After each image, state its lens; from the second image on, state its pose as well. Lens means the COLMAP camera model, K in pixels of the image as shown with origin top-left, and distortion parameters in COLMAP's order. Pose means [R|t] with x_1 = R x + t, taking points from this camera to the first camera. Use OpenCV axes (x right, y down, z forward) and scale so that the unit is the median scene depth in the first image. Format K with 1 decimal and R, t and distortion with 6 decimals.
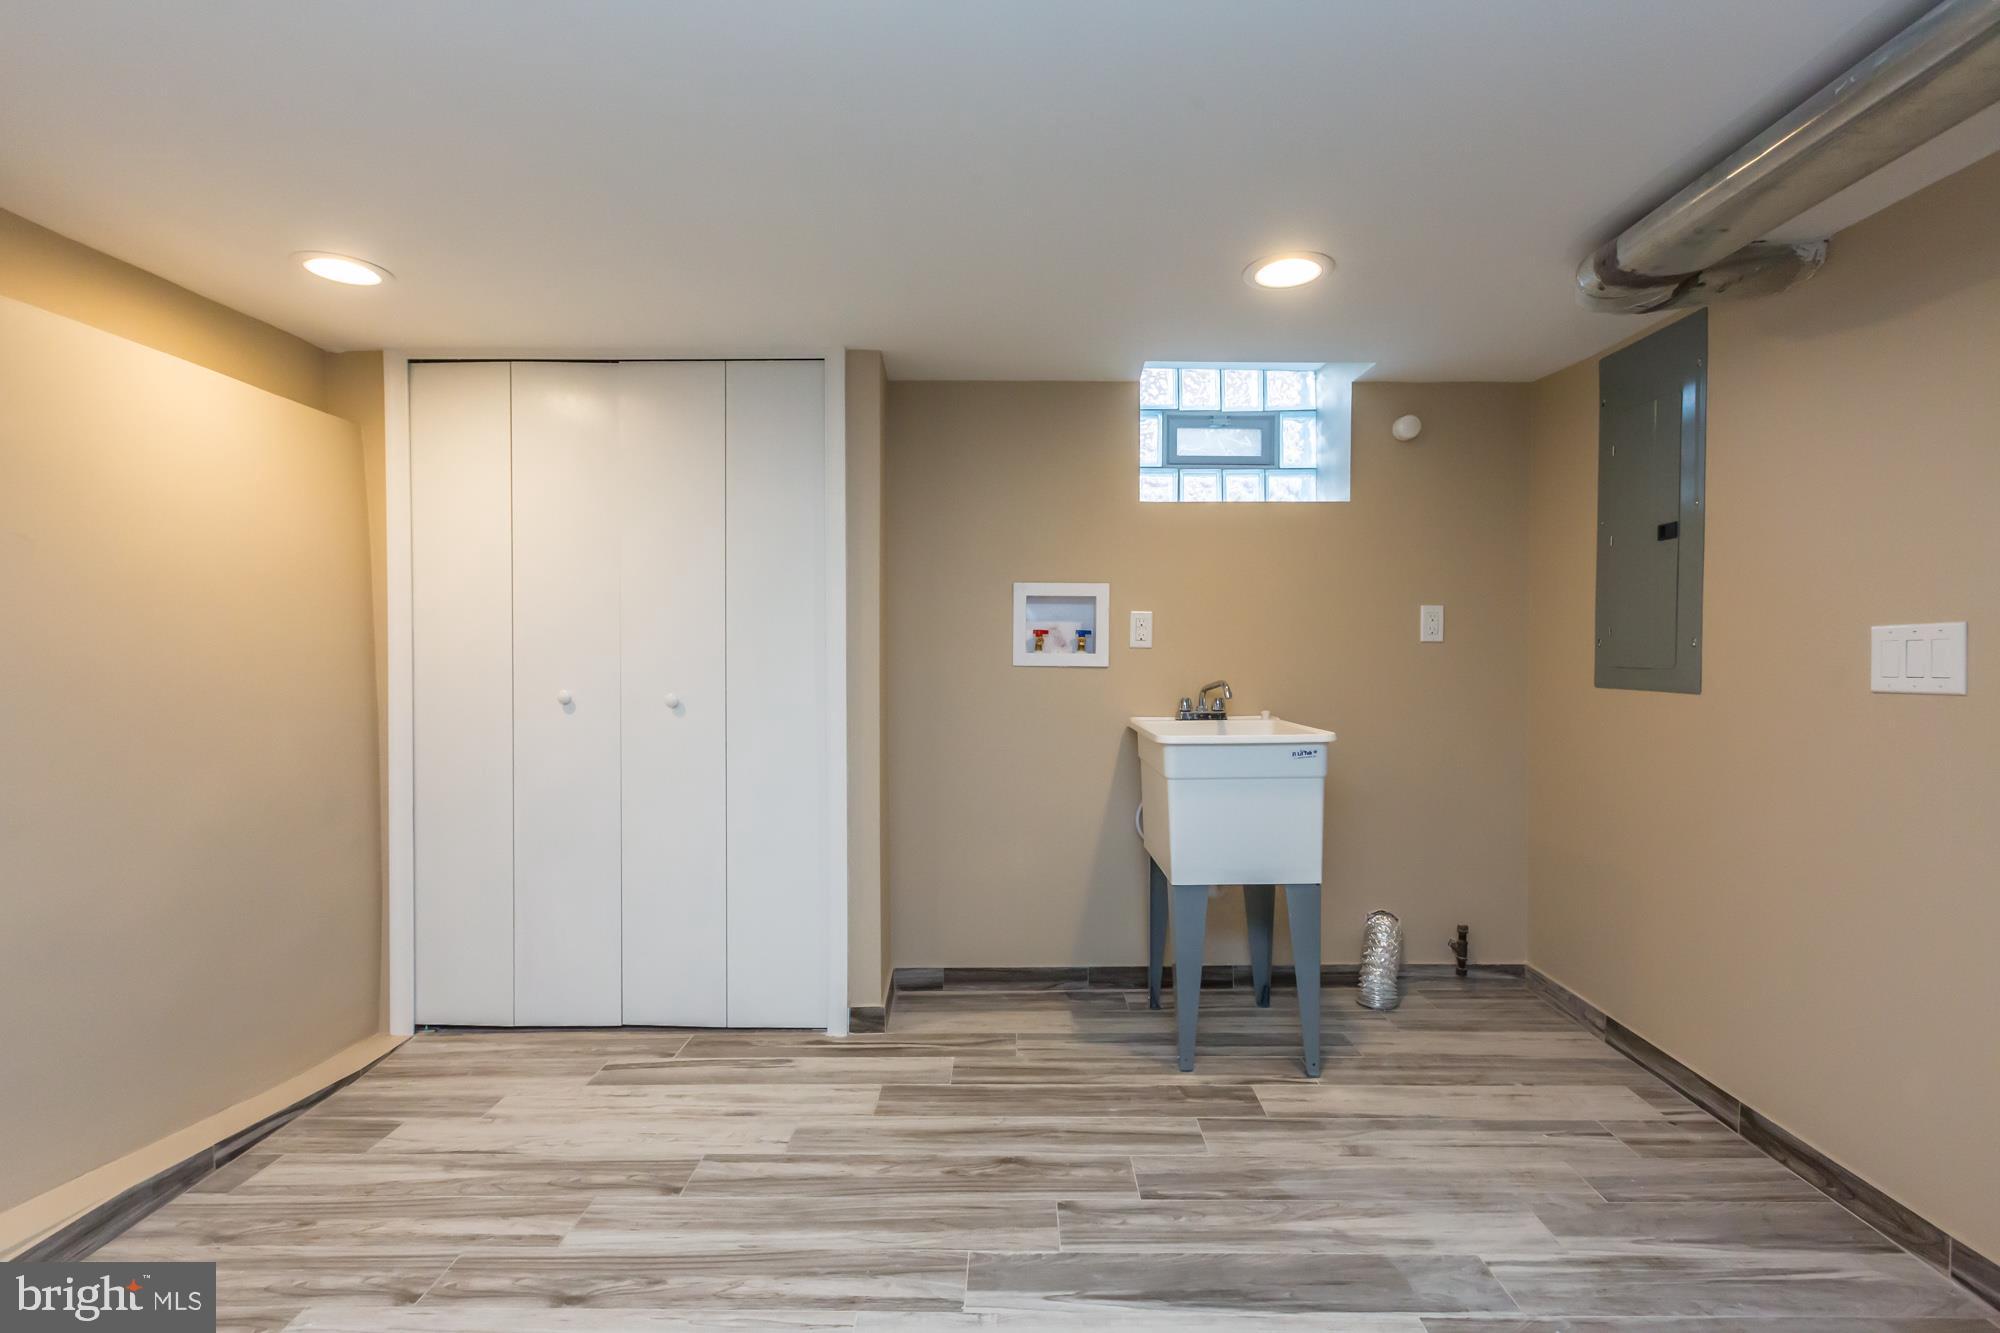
lens RADIAL K [[891.6, 0, 1006.7], [0, 891.6, 660.6], [0, 0, 1]] dist [0.002165, -0.000401]
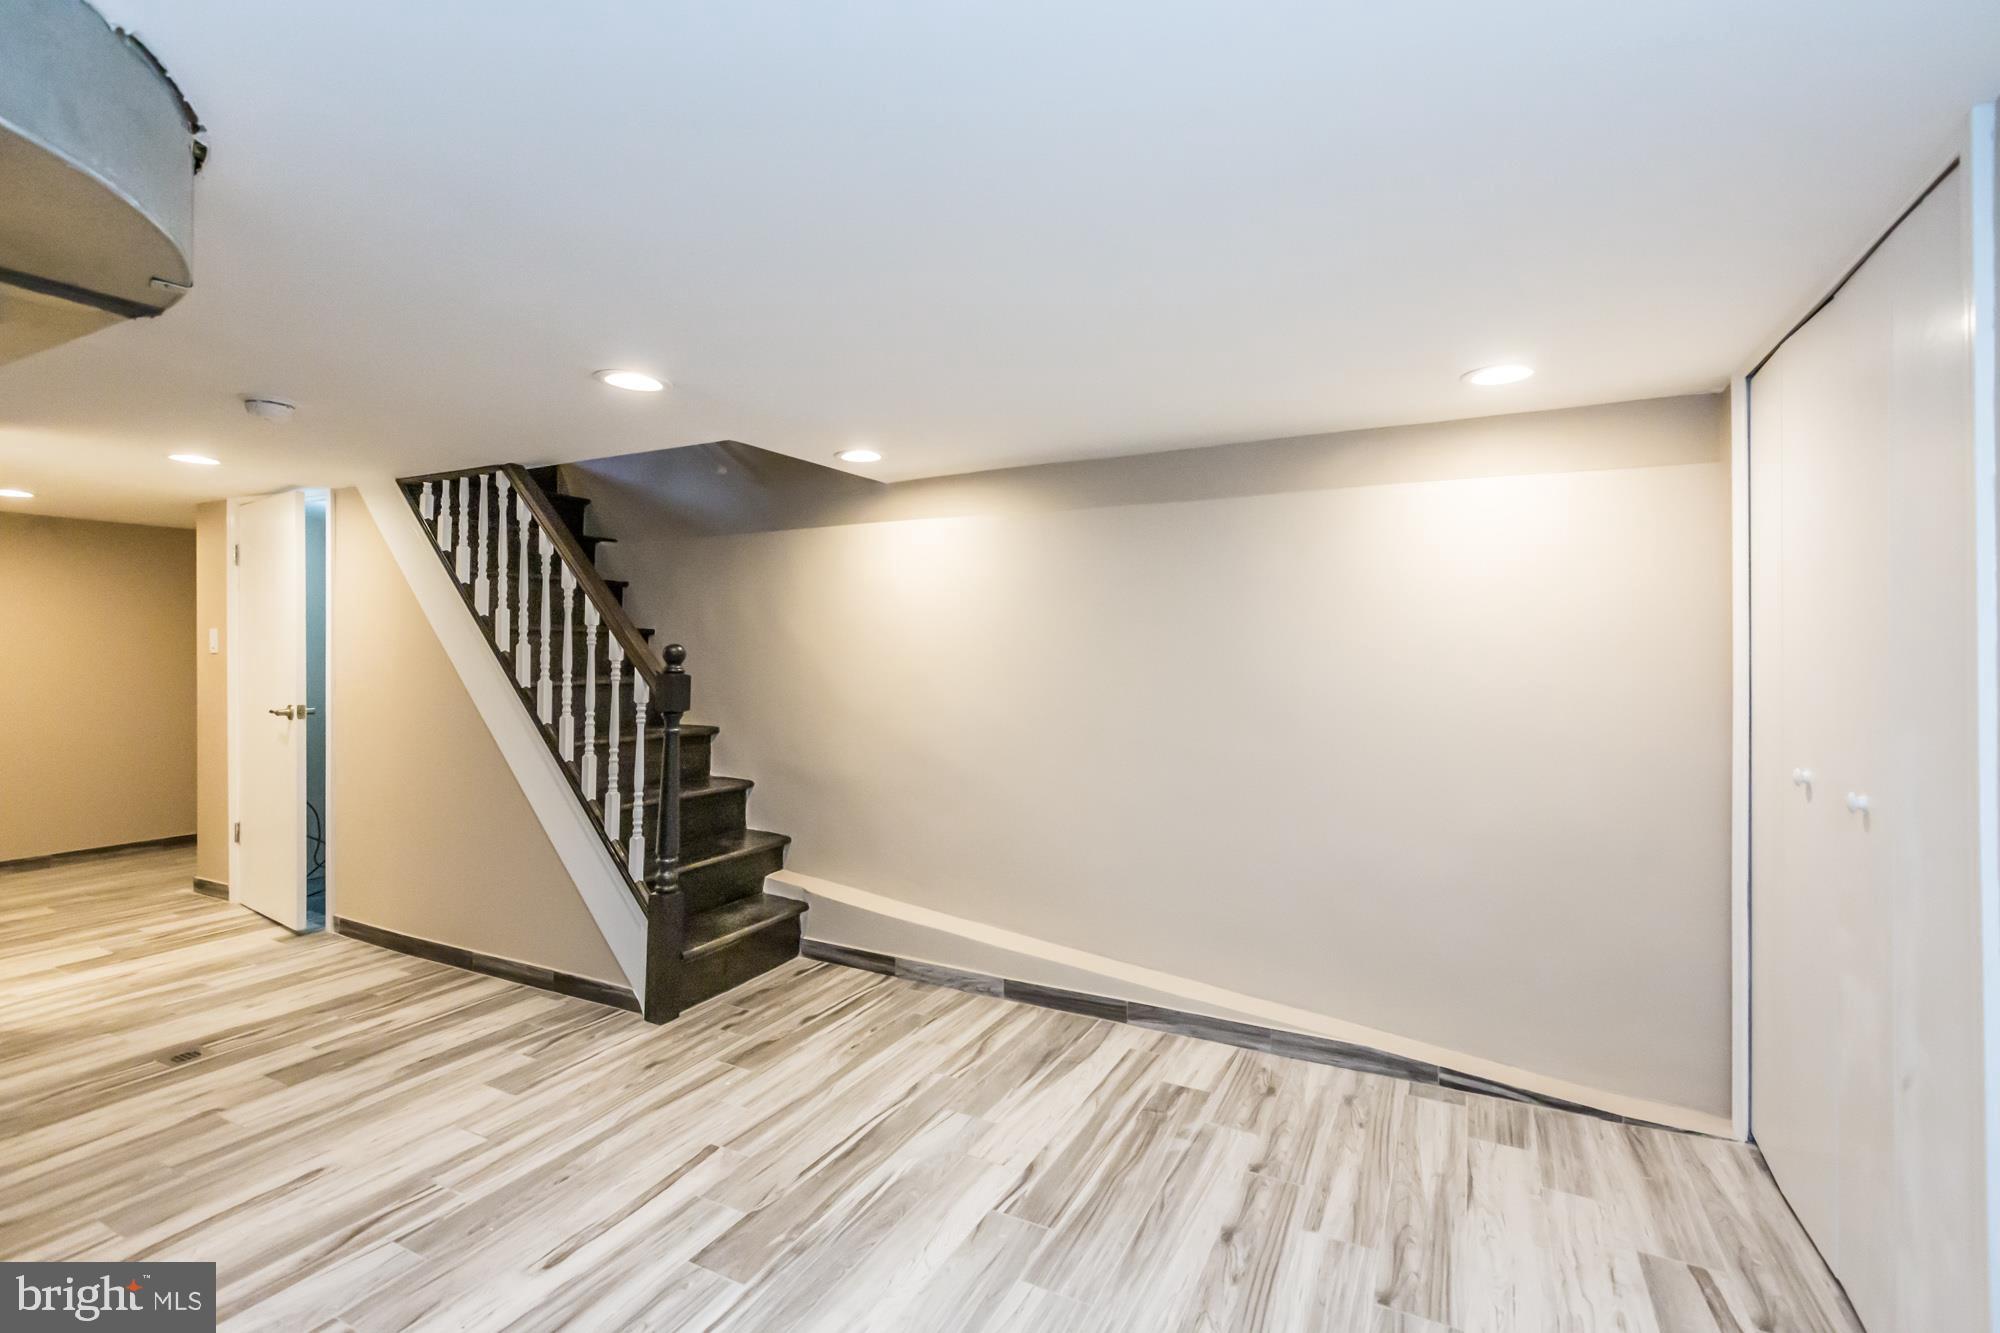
lens RADIAL K [[891.6, 0, 1006.7], [0, 891.6, 660.6], [0, 0, 1]] dist [0.002165, -0.000401]
pose [[-0.438737, 0.003650, -0.898608, 0.571597], [-0.012011, 0.999879, 0.009926, -0.070198], [0.898535, 0.015148, -0.438640, 0.942215]]
